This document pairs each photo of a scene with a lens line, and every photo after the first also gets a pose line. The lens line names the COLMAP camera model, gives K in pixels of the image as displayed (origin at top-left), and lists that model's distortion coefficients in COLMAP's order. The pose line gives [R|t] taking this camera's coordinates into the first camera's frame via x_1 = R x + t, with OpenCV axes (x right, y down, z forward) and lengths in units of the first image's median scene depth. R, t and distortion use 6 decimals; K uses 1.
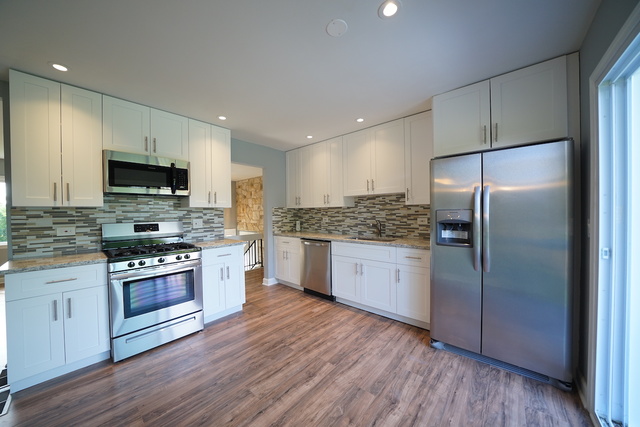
lens RADIAL K [[220.4, 0, 315.8], [0, 220.4, 215.3], [0, 0, 1]] dist [-0.025432, 0.002269]
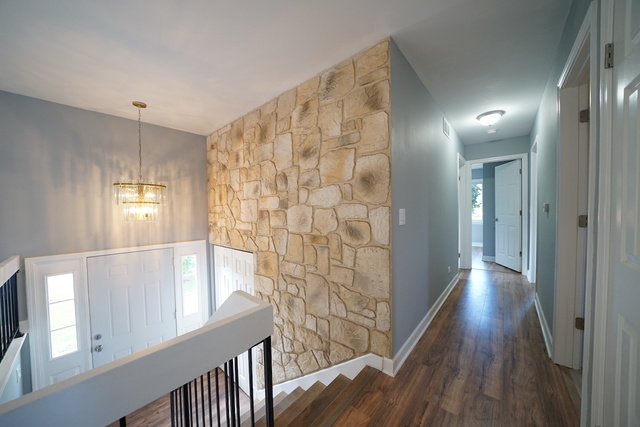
lens RADIAL K [[220.4, 0, 315.3], [0, 220.4, 214.9], [0, 0, 1]] dist [-0.025432, 0.002269]
pose [[0.999997, 0.001434, 0.001900, -0.351549], [-0.001456, 0.999933, 0.011485, 0.008061], [-0.001883, -0.011488, 0.999932, 1.380016]]
